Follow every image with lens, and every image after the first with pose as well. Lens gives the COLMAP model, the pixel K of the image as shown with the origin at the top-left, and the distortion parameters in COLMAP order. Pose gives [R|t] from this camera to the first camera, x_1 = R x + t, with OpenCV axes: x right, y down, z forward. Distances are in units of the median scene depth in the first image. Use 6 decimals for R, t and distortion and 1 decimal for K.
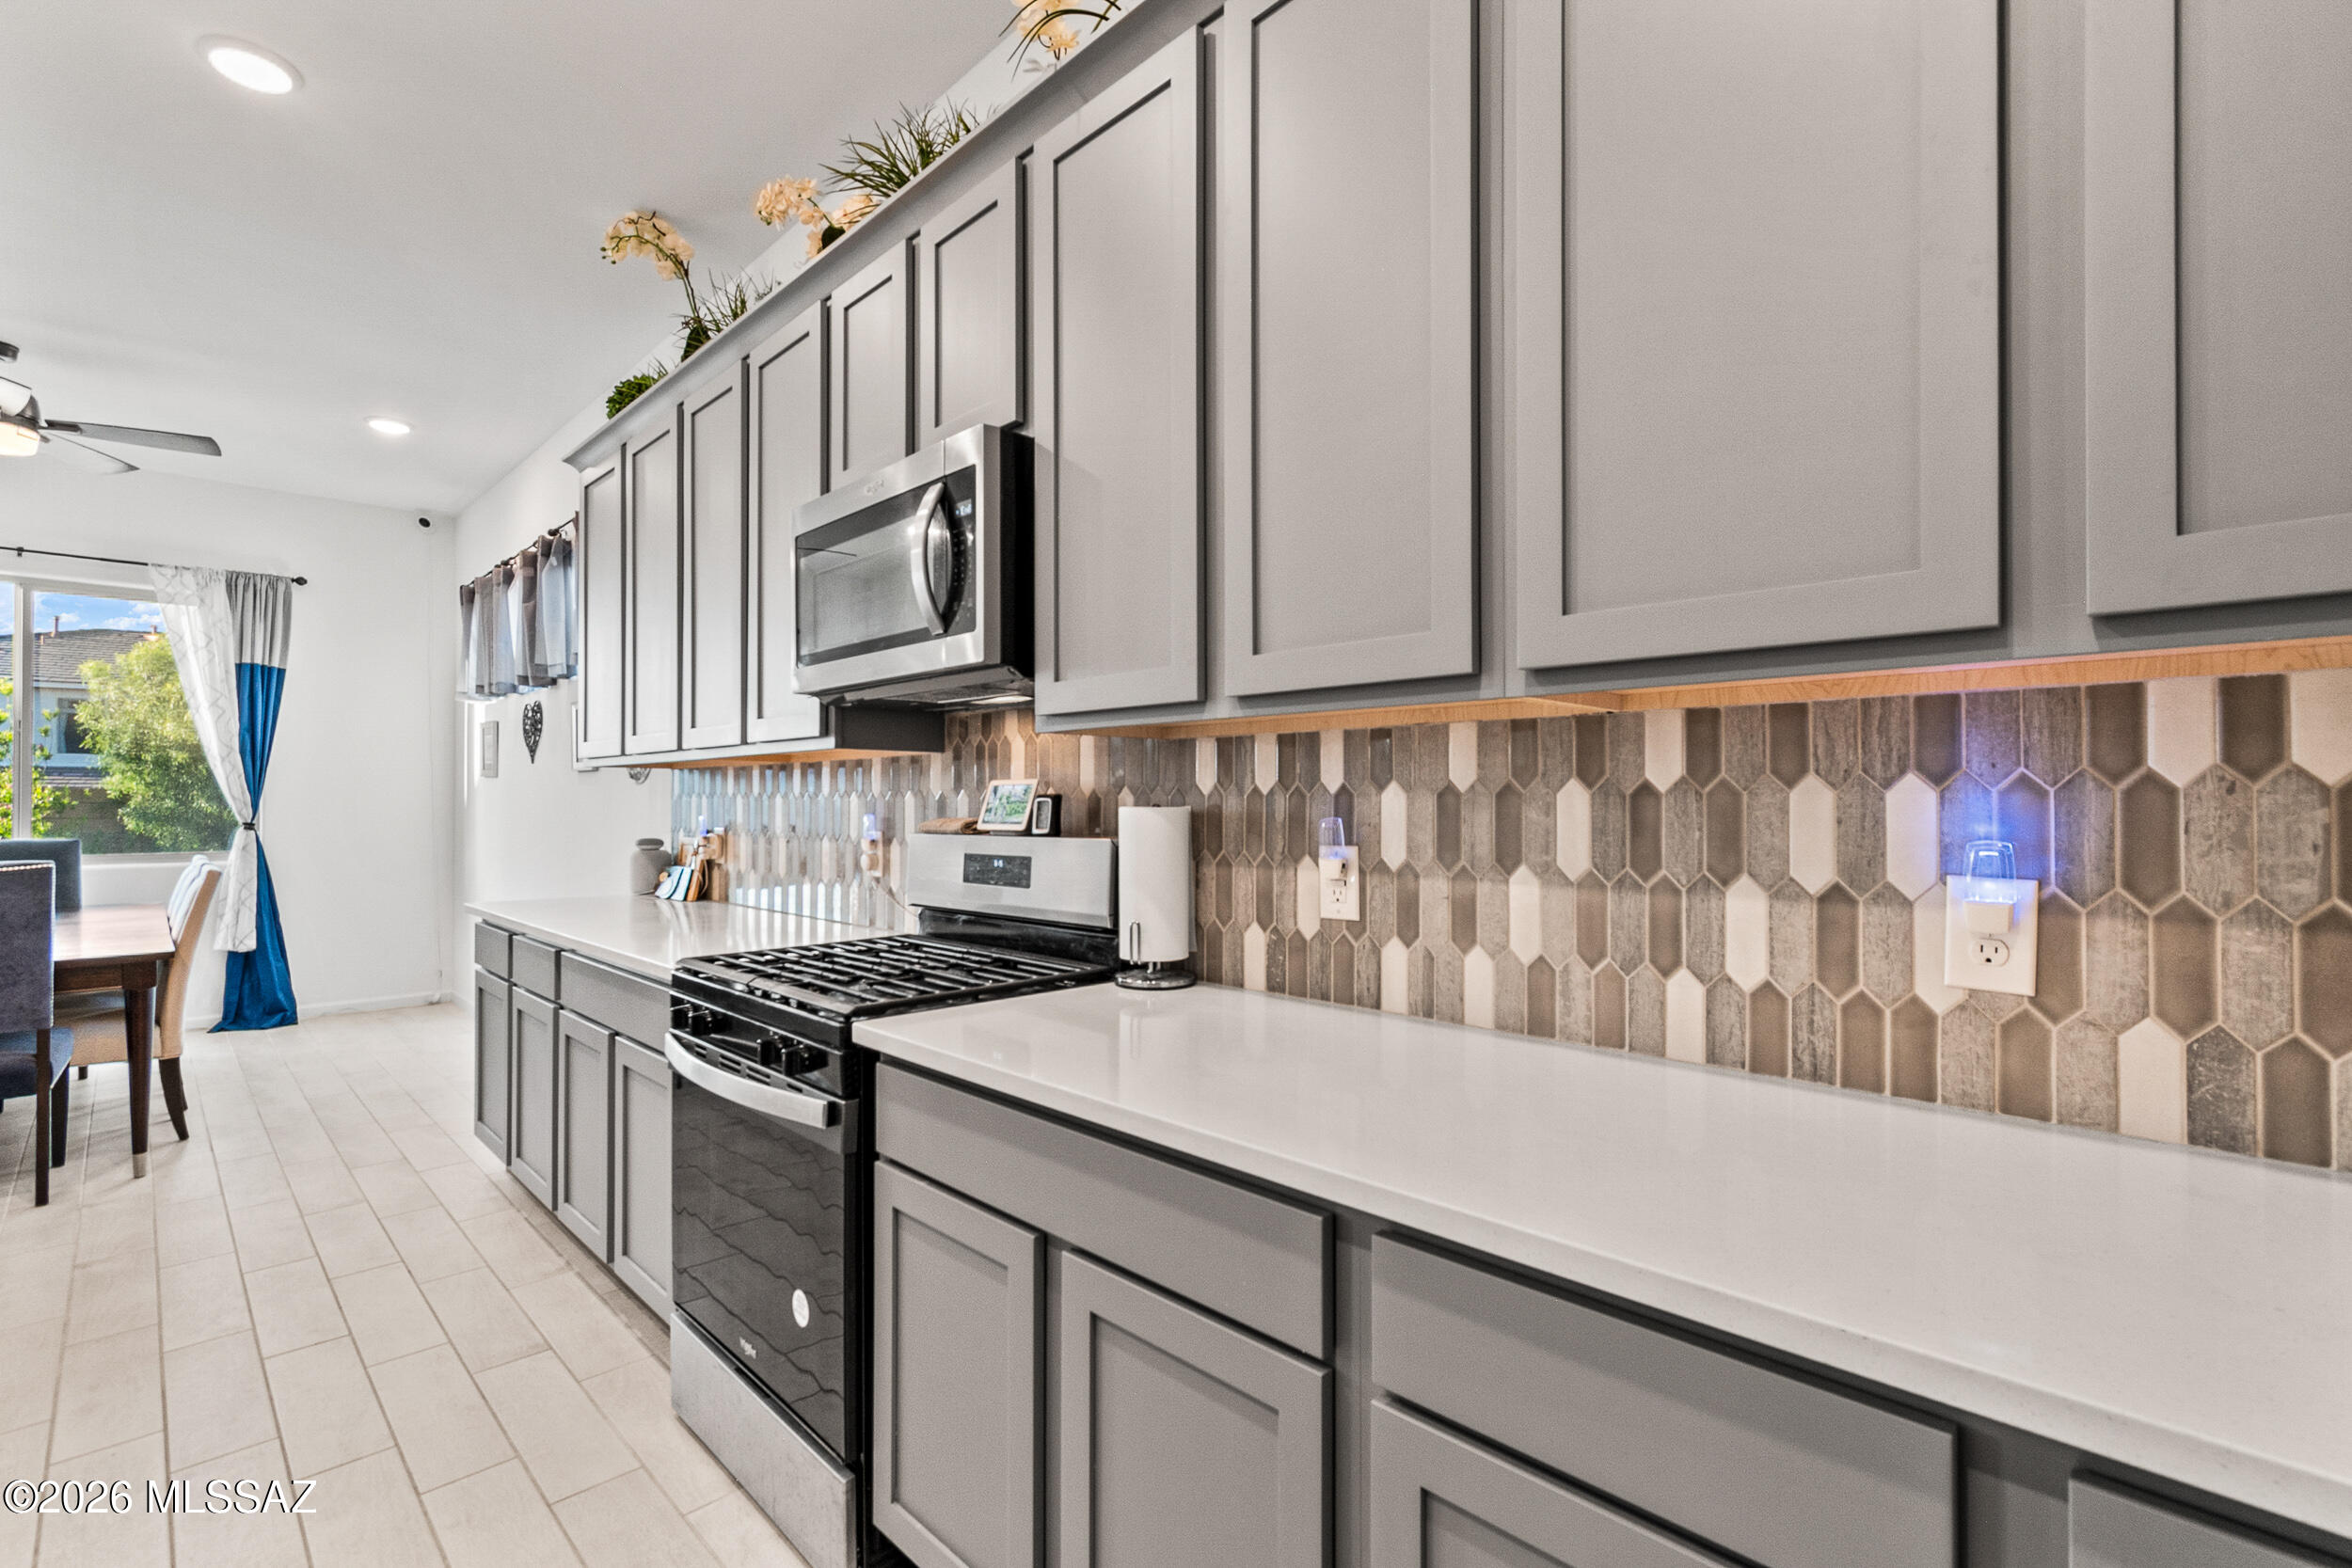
lens RADIAL K [[1054.8, 0, 1187.6], [0, 1054.8, 791.7], [0, 0, 1]] dist [0.002886, 0.000001]
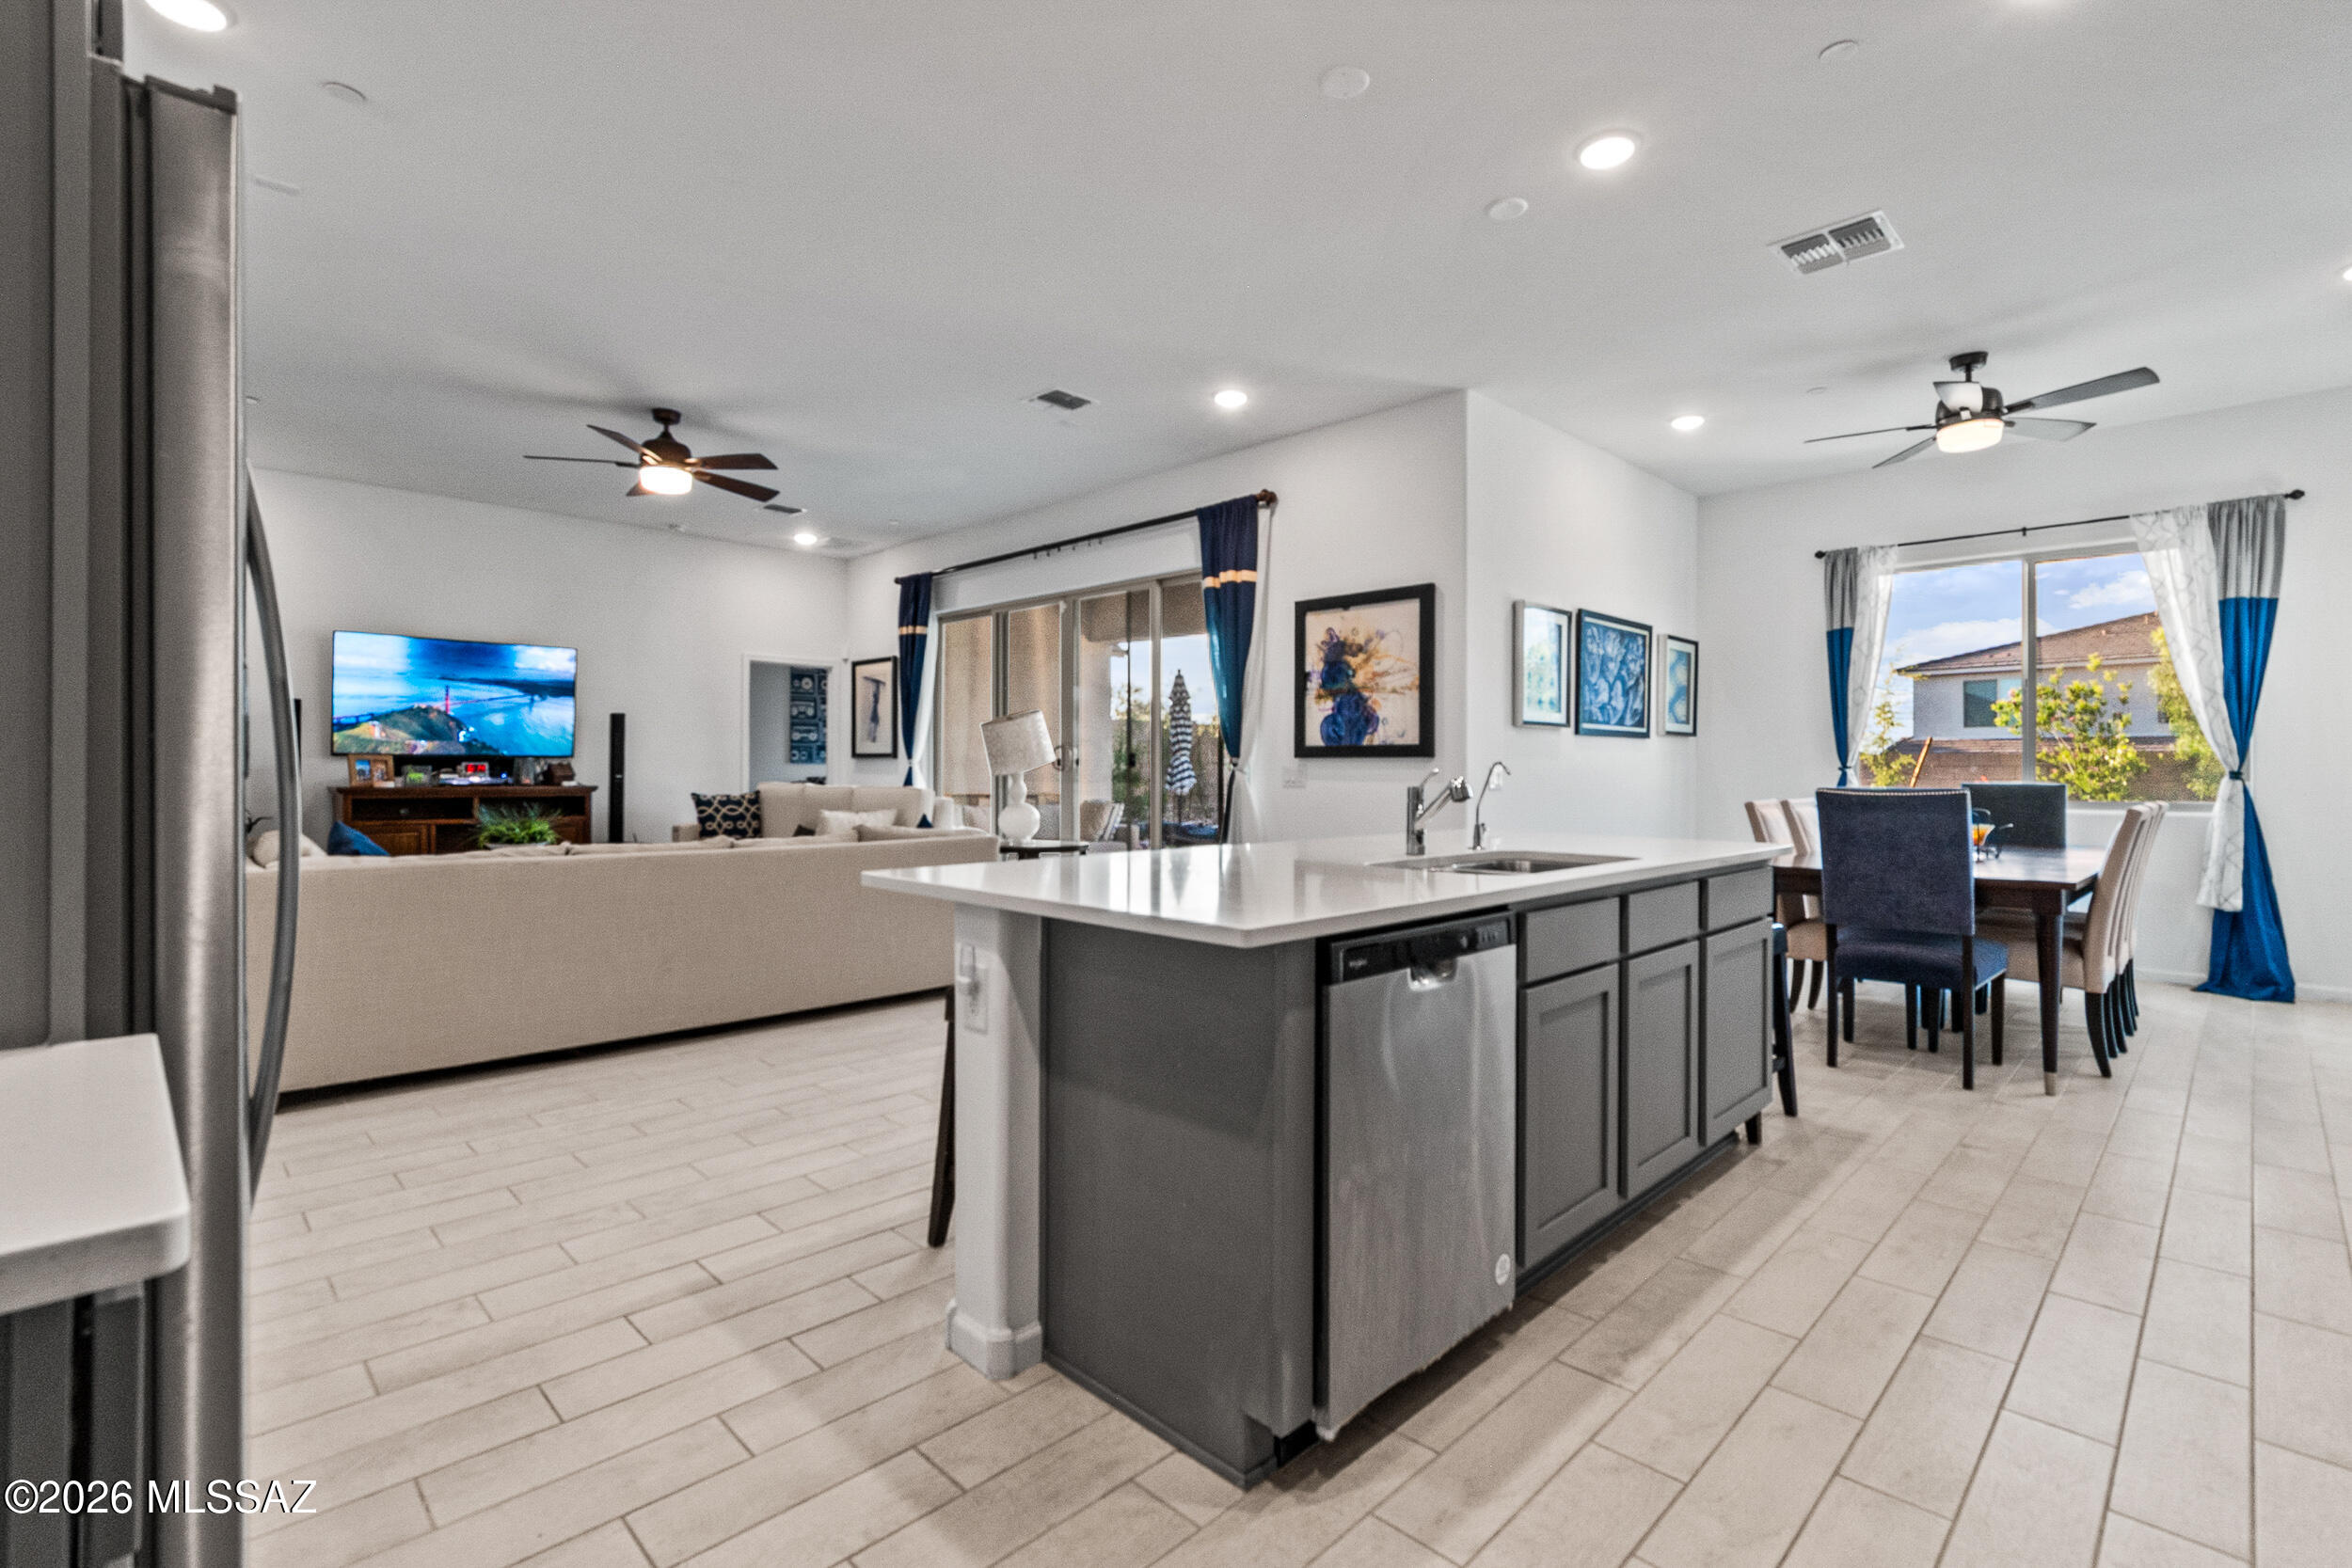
lens RADIAL K [[1066.9, 0, 1178.0], [0, 1066.9, 762.8], [0, 0, 1]] dist [0.002280, -0.000513]
pose [[-0.004837, -0.005951, -0.999971, 0.136560], [0.005445, 0.999967, -0.005978, 0.066747], [0.999973, -0.005474, -0.004805, 0.259571]]
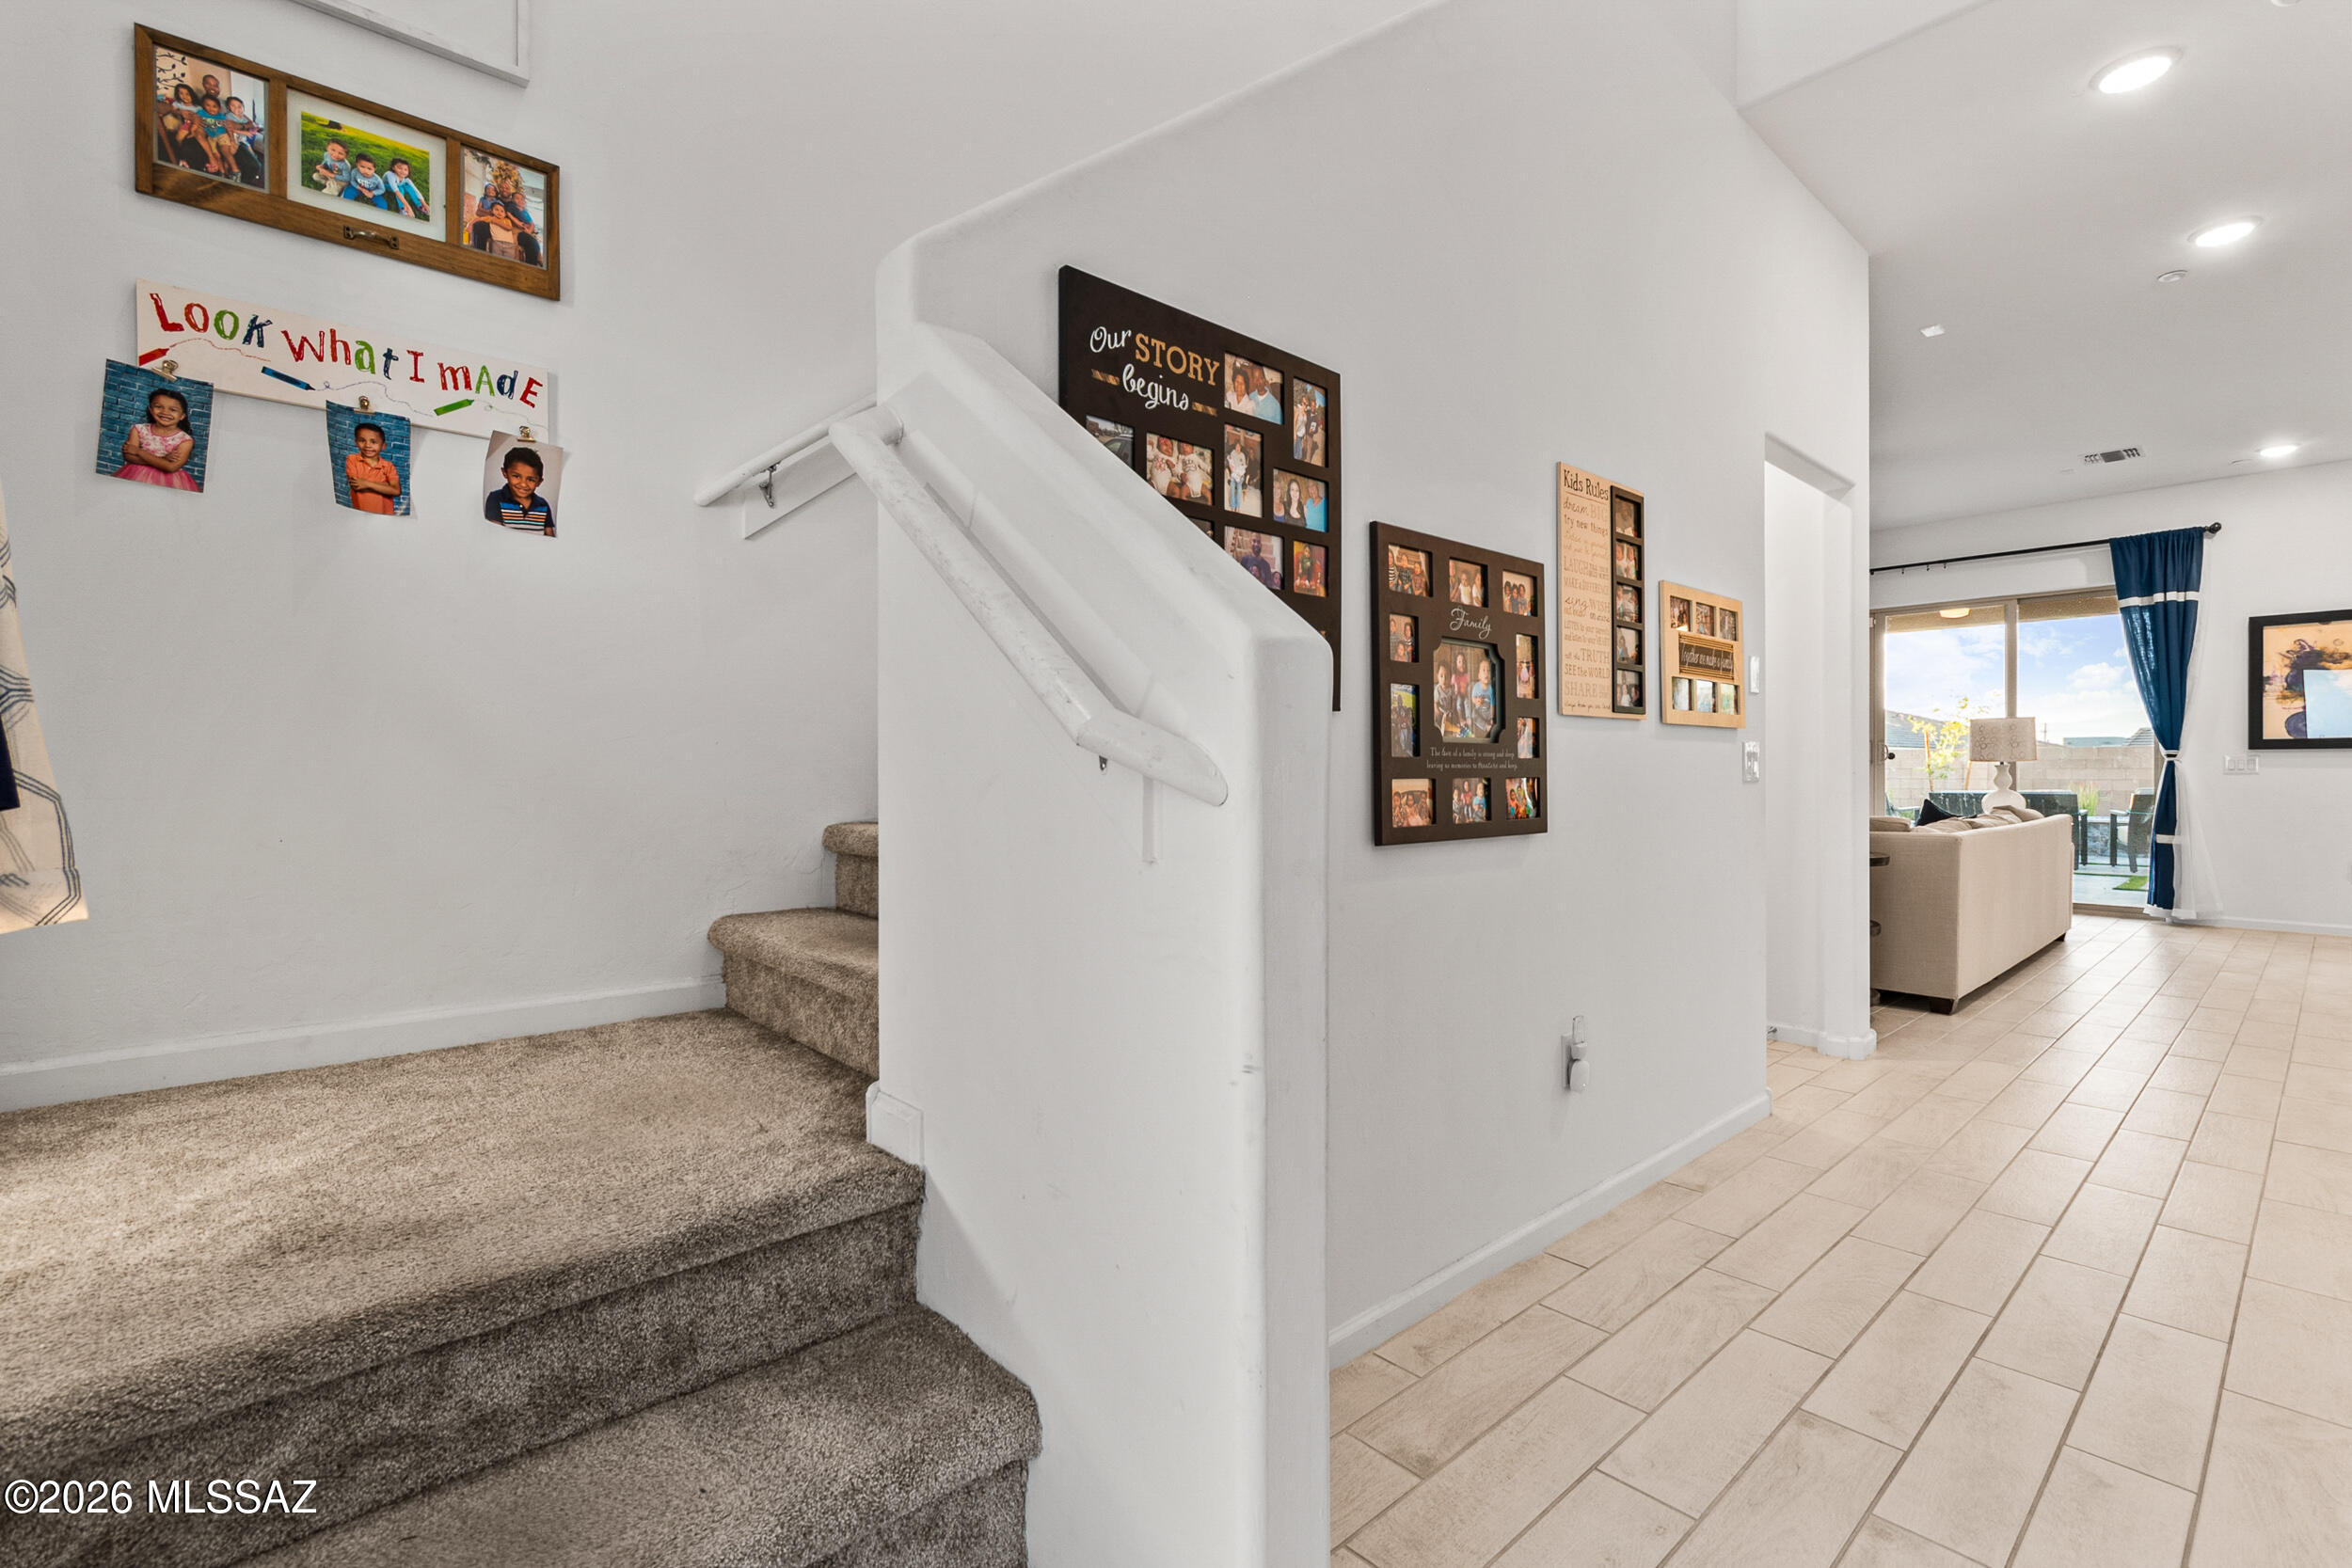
lens RADIAL K [[1045.3, 0, 1200.9], [0, 1045.3, 775.6], [0, 0, 1]] dist [0.004103, 0.000695]
pose [[-0.047574, 0.006430, -0.998847, 0.826861], [0.014165, 0.999883, 0.005762, 0.055419], [0.998767, -0.013875, -0.047660, -2.845262]]
